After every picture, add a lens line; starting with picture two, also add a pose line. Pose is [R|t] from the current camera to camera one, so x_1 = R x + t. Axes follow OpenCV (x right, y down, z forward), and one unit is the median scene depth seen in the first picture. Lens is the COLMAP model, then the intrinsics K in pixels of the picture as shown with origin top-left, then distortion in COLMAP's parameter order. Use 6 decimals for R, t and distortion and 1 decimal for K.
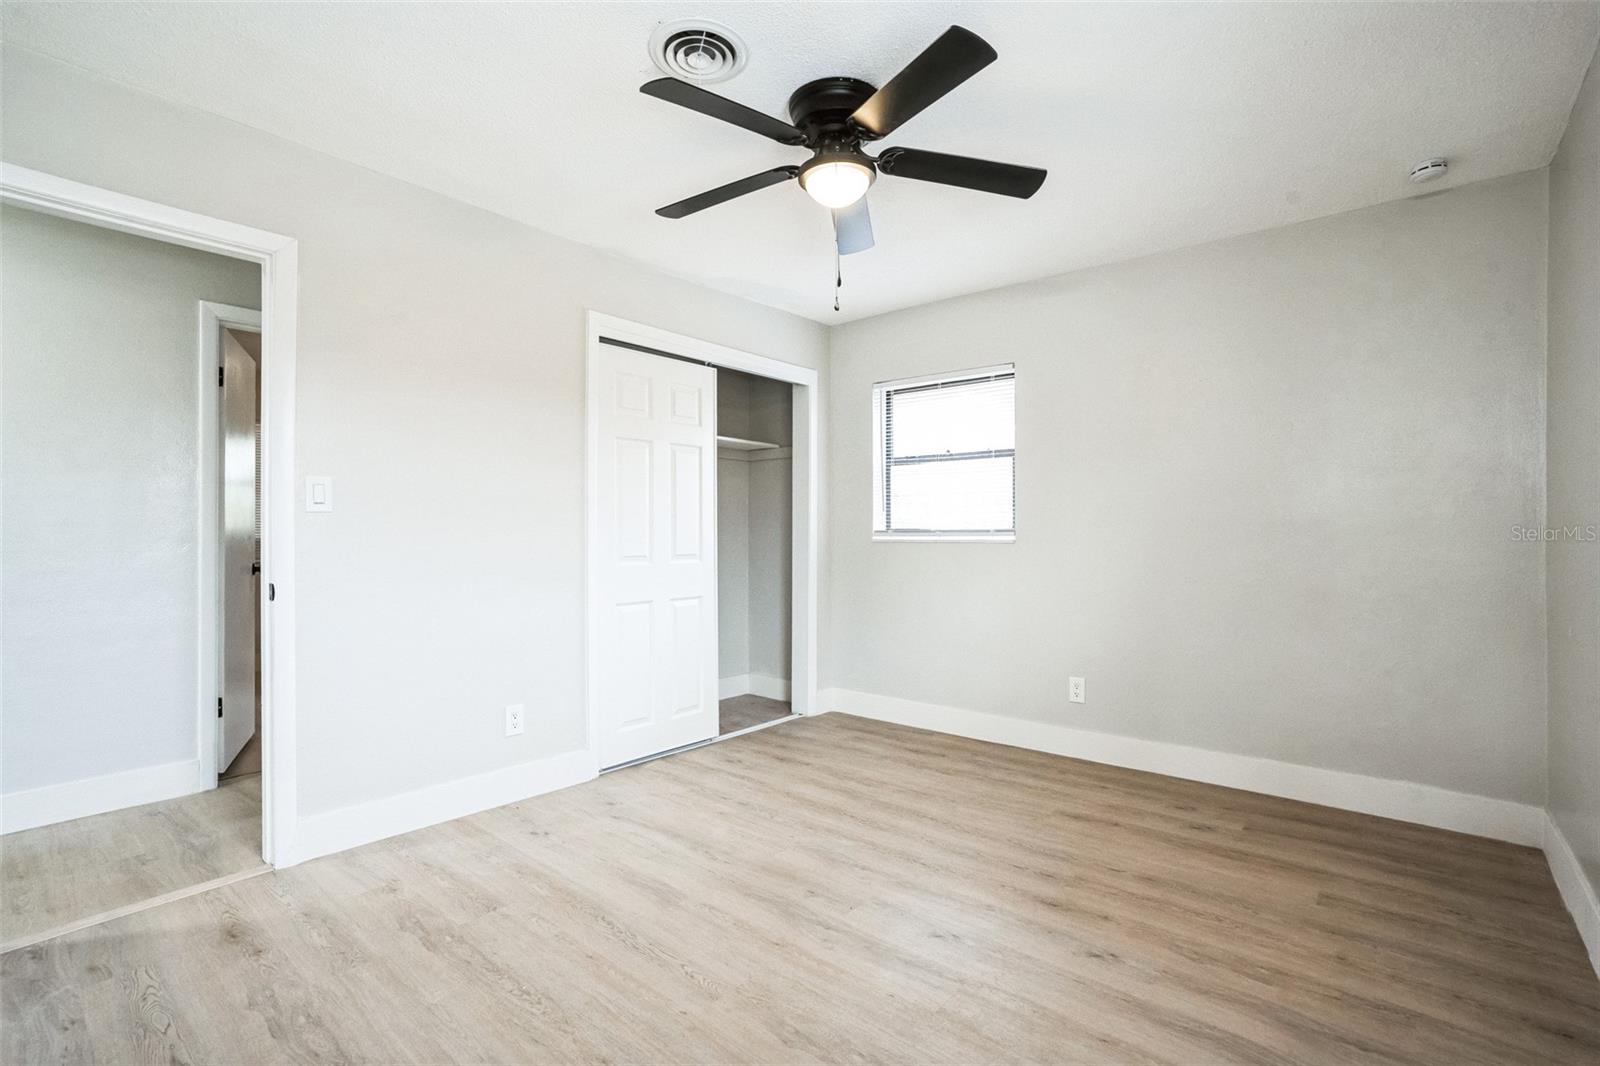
lens RADIAL K [[736.9, 0, 804.8], [0, 736.9, 534.0], [0, 0, 1]] dist [-0.016029, 0.002471]
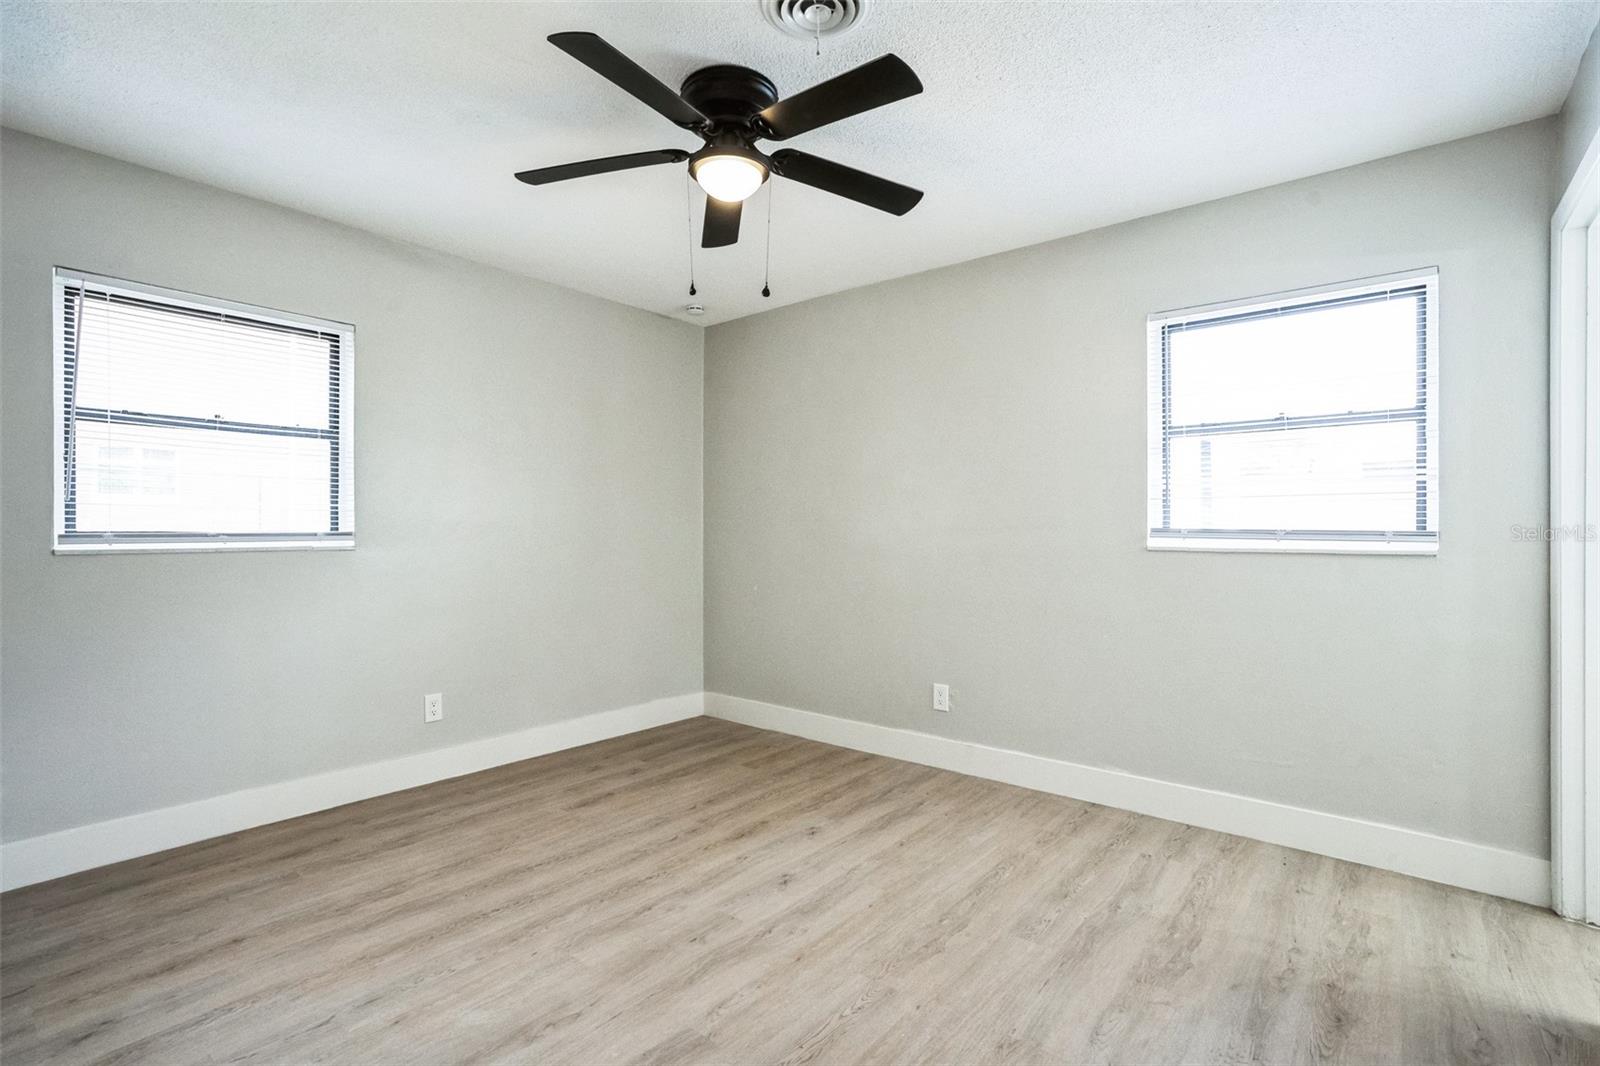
lens RADIAL K [[736.9, 0, 809.2], [0, 736.9, 538.3], [0, 0, 1]] dist [-0.016029, 0.002471]
pose [[-0.012350, -0.004478, 0.999914, -0.656686], [-0.001553, 0.999989, 0.004459, -0.006299], [-0.999923, -0.001497, -0.012357, 0.643014]]
